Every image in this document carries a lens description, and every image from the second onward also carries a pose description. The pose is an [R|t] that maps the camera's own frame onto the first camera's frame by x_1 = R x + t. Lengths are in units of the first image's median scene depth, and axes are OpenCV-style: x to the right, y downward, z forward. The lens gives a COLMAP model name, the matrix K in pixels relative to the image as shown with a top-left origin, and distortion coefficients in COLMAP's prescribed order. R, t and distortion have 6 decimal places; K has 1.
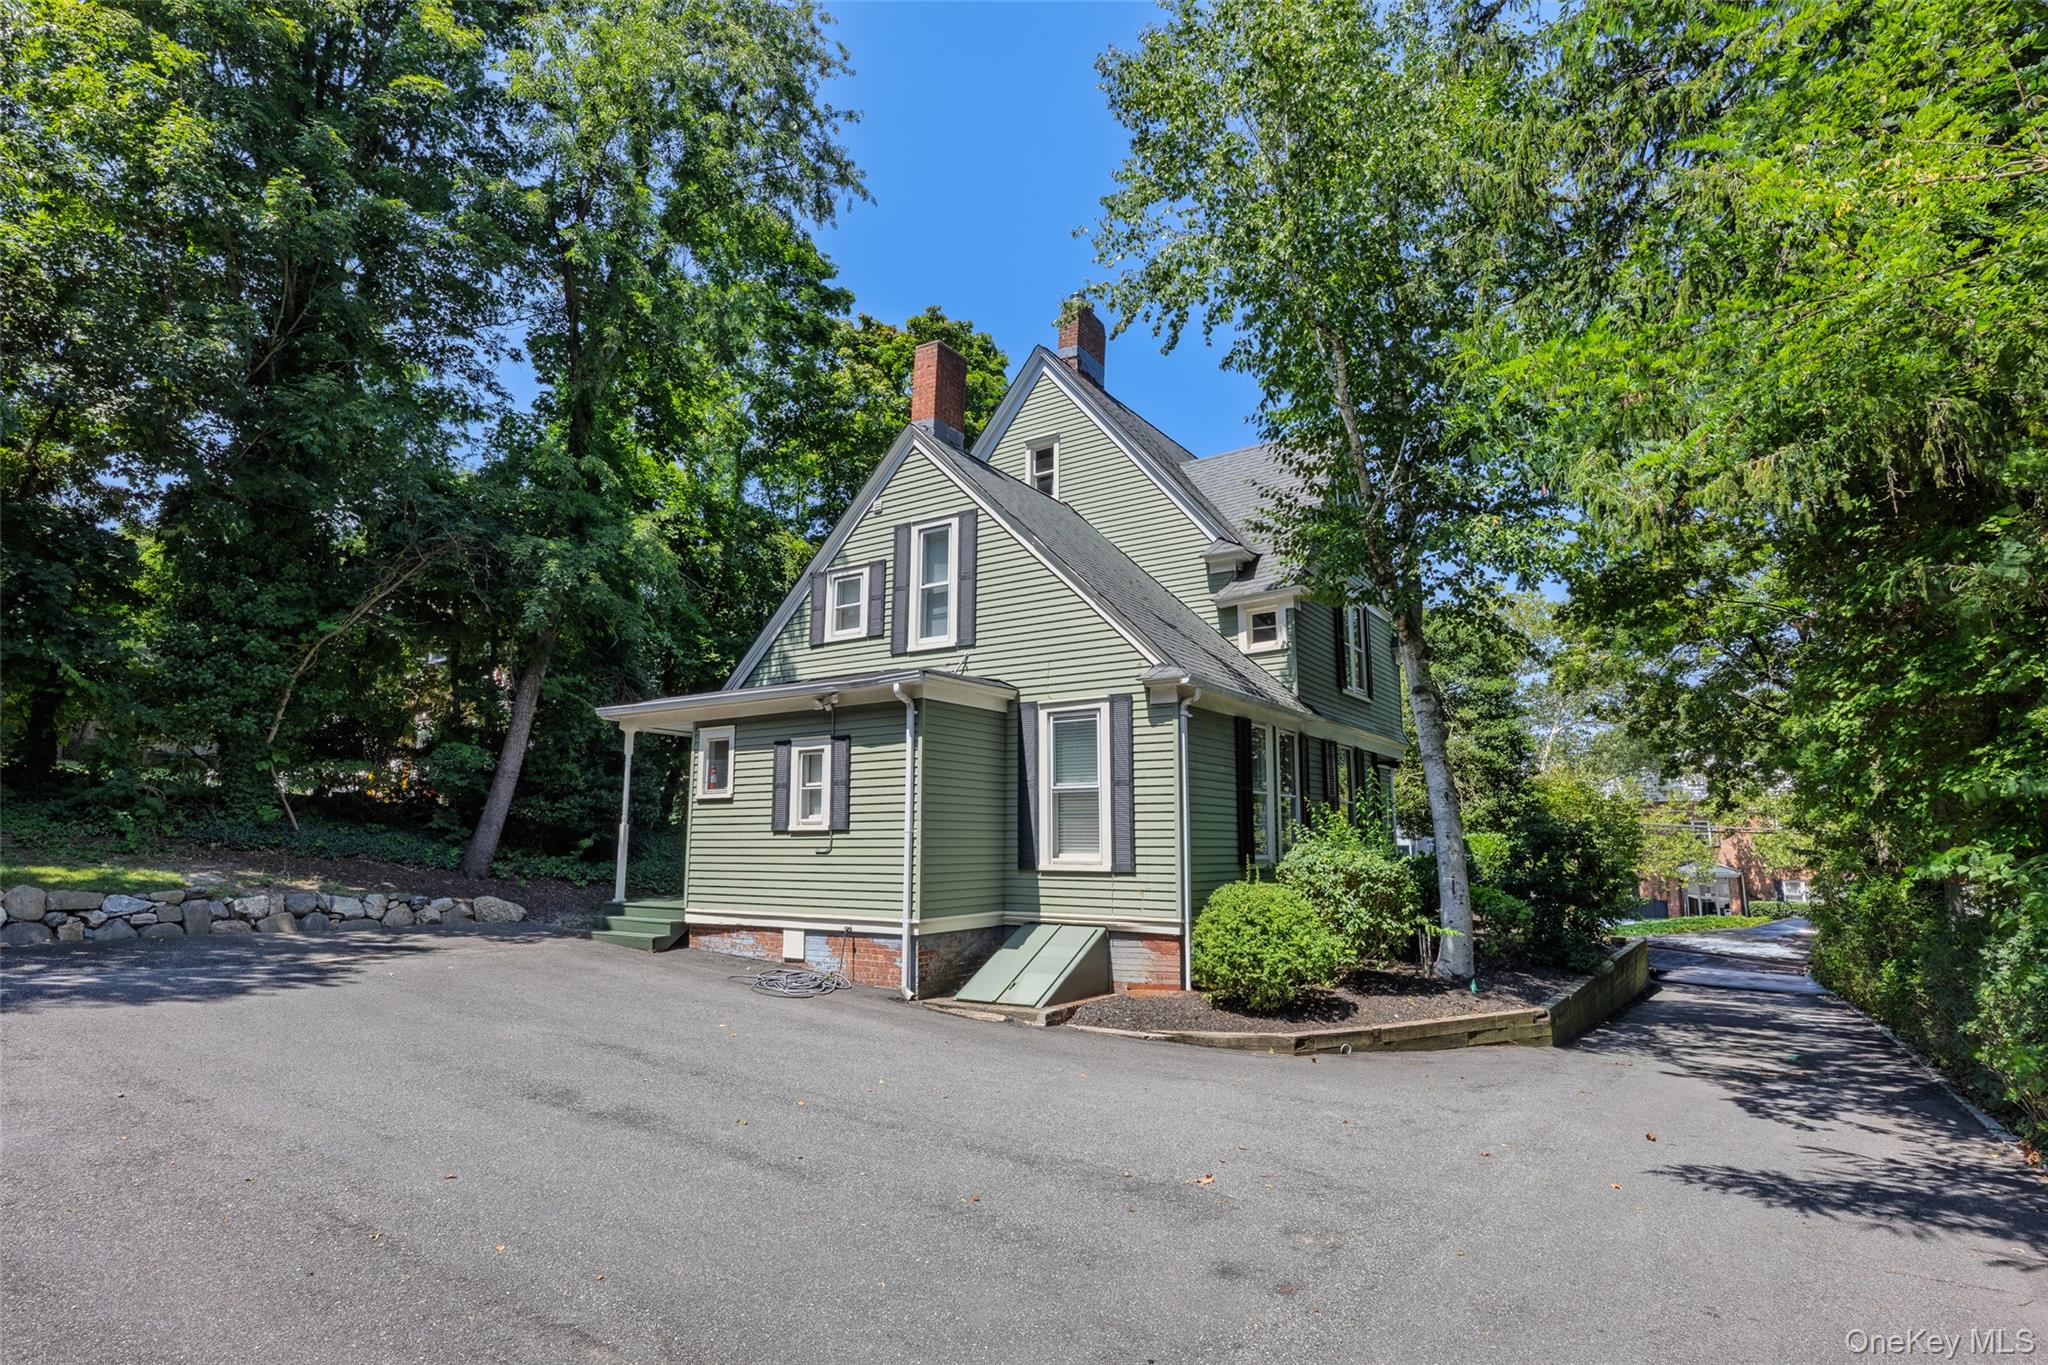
lens RADIAL K [[1069.7, 0, 1022.2], [0, 1069.7, 683.2], [0, 0, 1]] dist [-0.003245, -0.000144]
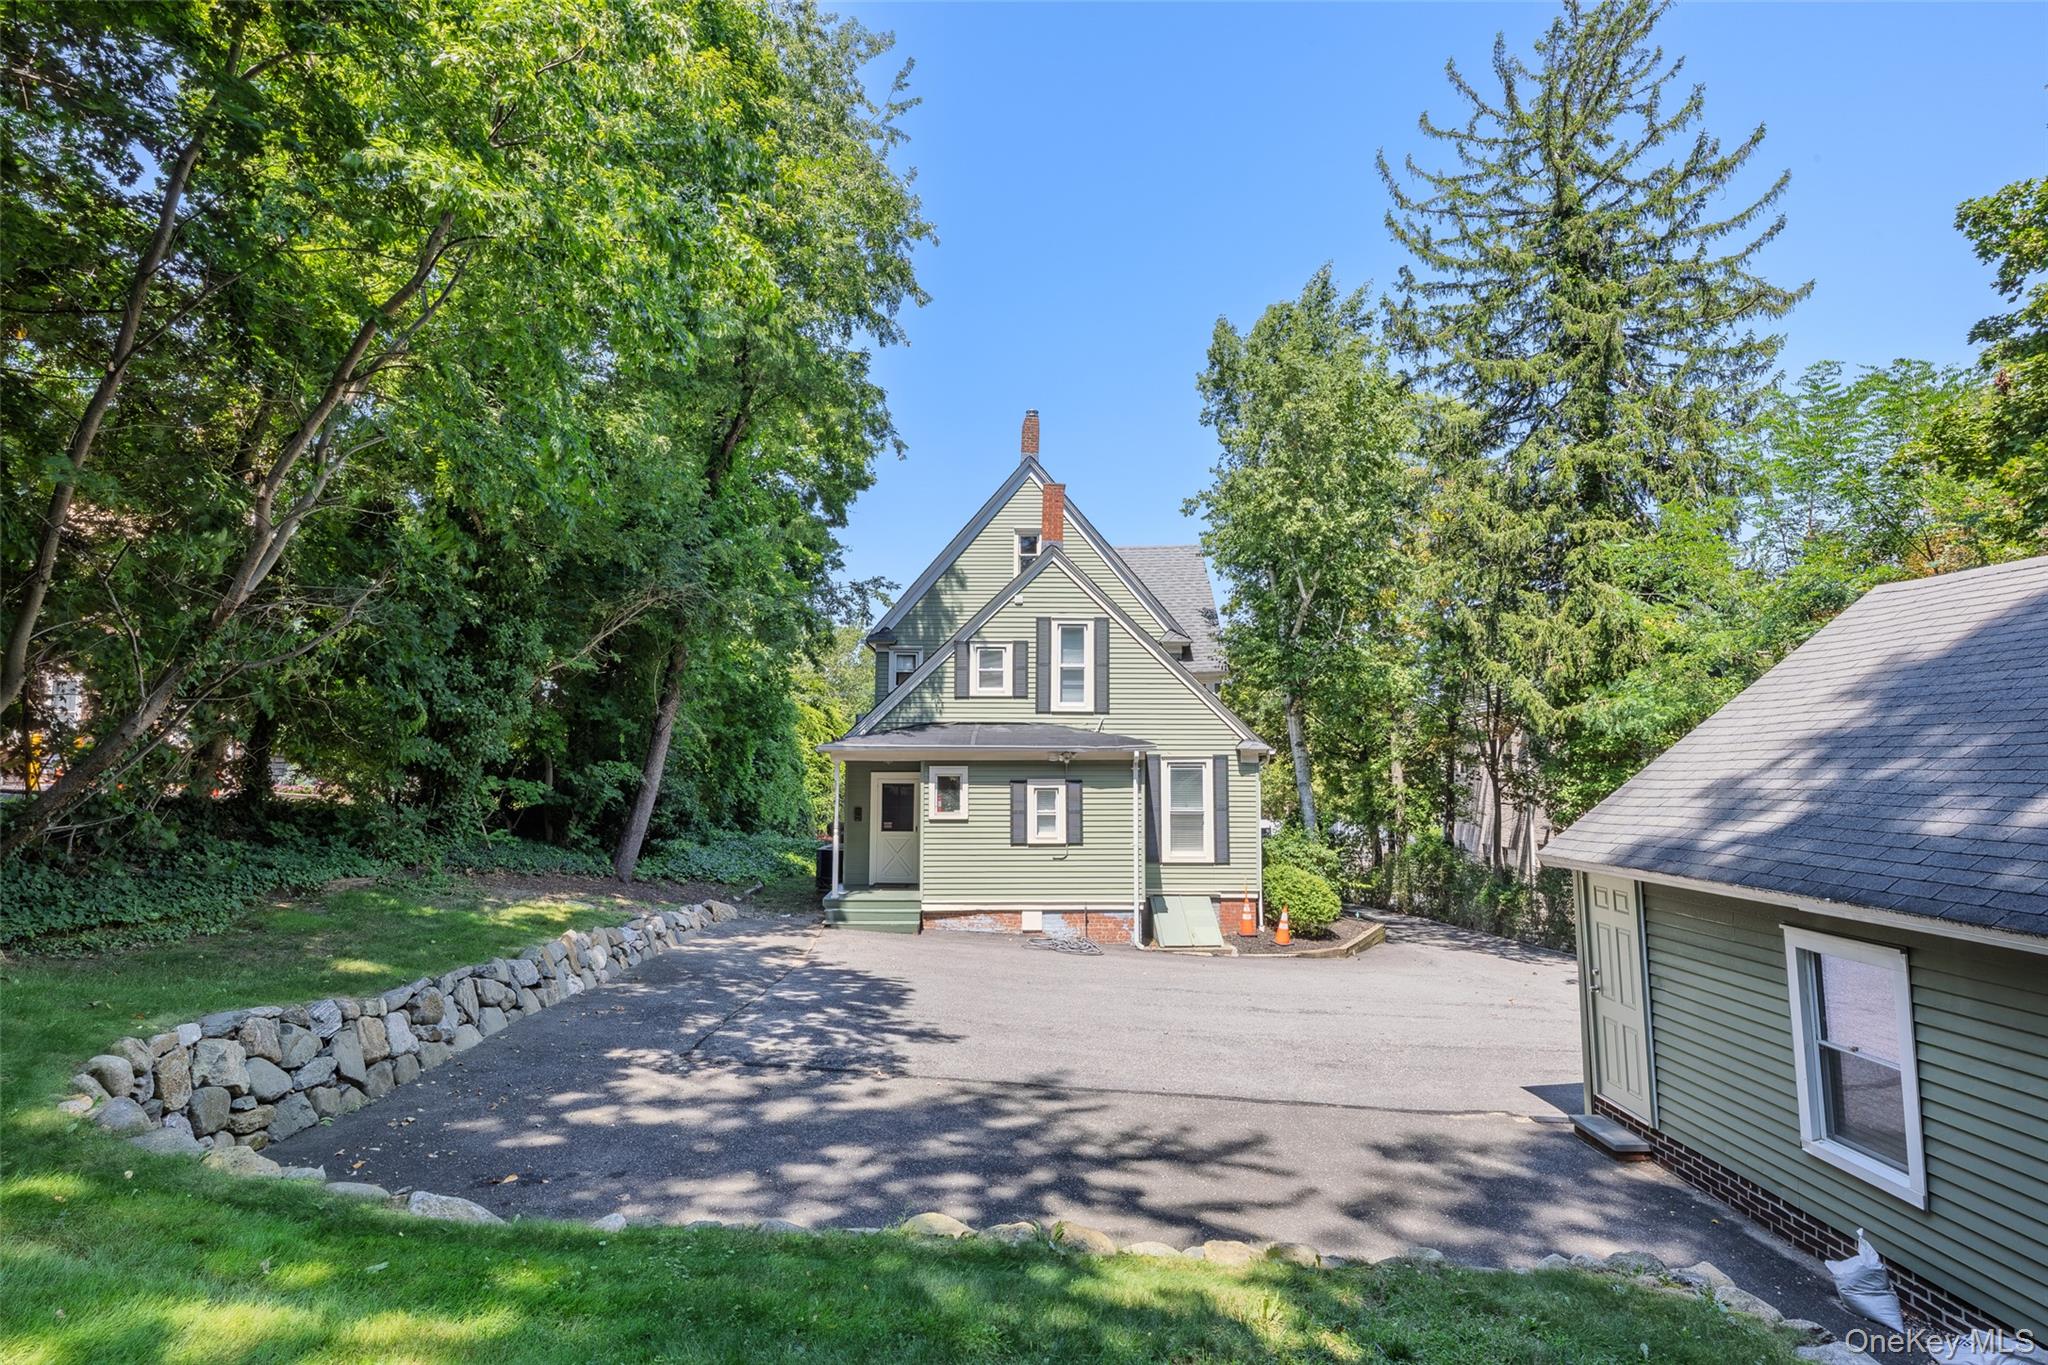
lens RADIAL K [[1069.7, 0, 1026.8], [0, 1069.7, 675.4], [0, 0, 1]] dist [-0.003245, -0.000144]
pose [[0.824568, 0.047716, 0.563747, -0.999783], [-0.087926, 0.995138, 0.044376, -0.145315], [-0.558889, -0.086159, 0.824754, -0.164150]]
